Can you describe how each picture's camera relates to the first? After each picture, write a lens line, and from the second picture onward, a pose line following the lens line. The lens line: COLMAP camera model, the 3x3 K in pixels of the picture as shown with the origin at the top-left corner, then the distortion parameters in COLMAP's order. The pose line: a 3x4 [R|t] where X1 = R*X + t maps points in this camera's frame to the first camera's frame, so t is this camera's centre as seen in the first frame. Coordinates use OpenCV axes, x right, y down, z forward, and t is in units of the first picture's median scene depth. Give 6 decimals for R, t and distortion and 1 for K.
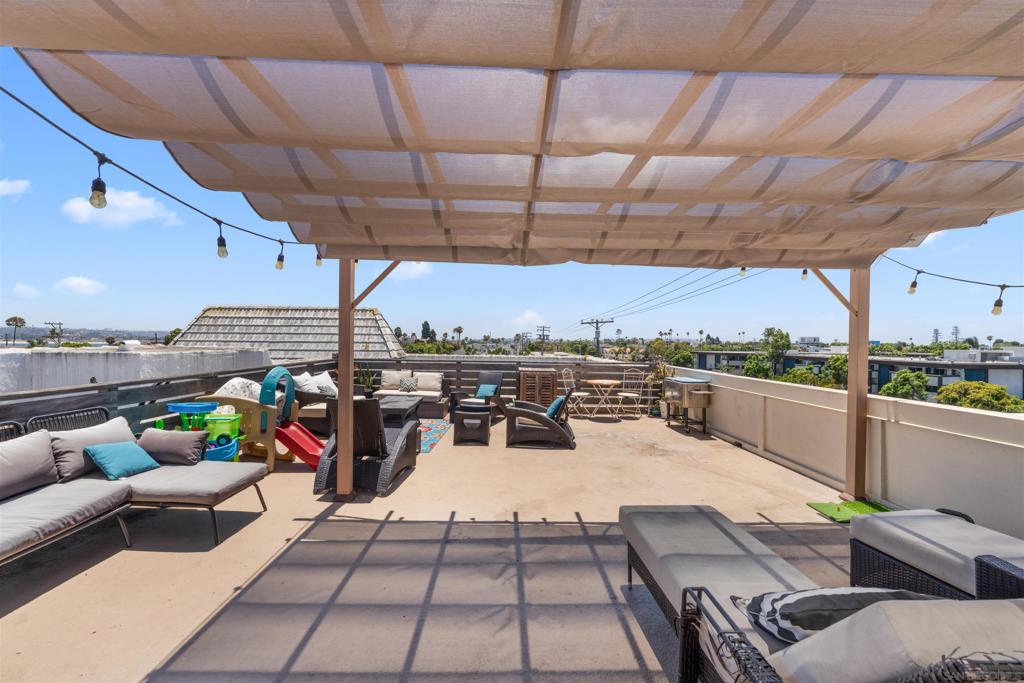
lens RADIAL K [[415.9, 0, 516.1], [0, 415.9, 341.8], [0, 0, 1]] dist [-0.000544, -0.000320]
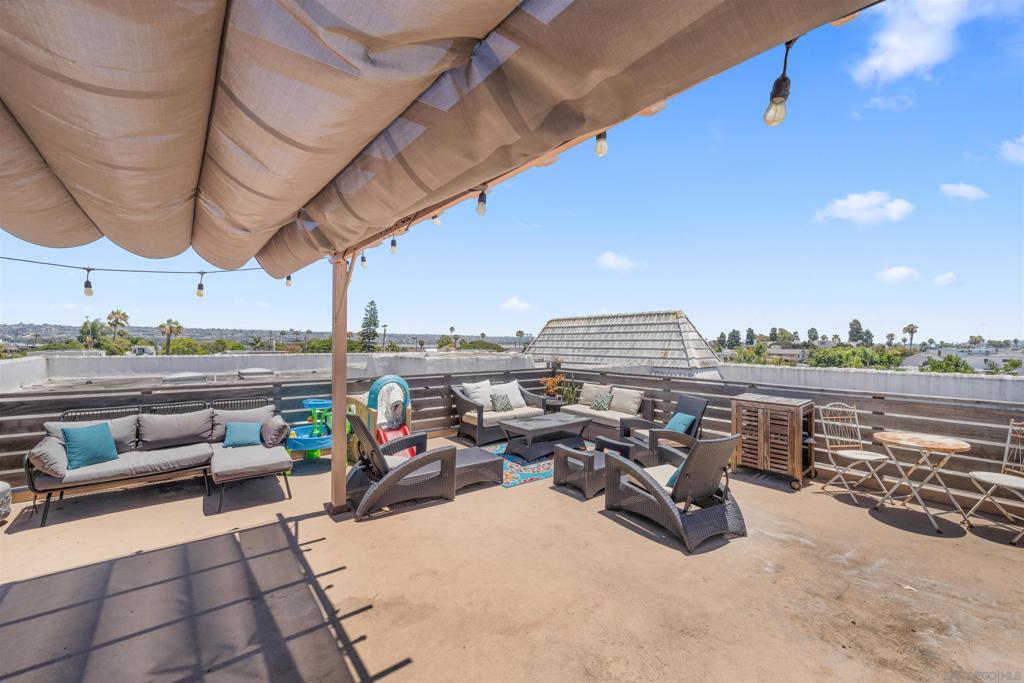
lens RADIAL K [[415.9, 0, 510.3], [0, 415.9, 342.7], [0, 0, 1]] dist [-0.000544, -0.000320]
pose [[0.595434, -0.008357, -0.803360, 0.329172], [0.002234, 0.999959, -0.008746, -0.010962], [0.803401, 0.003413, 0.595429, 0.365238]]
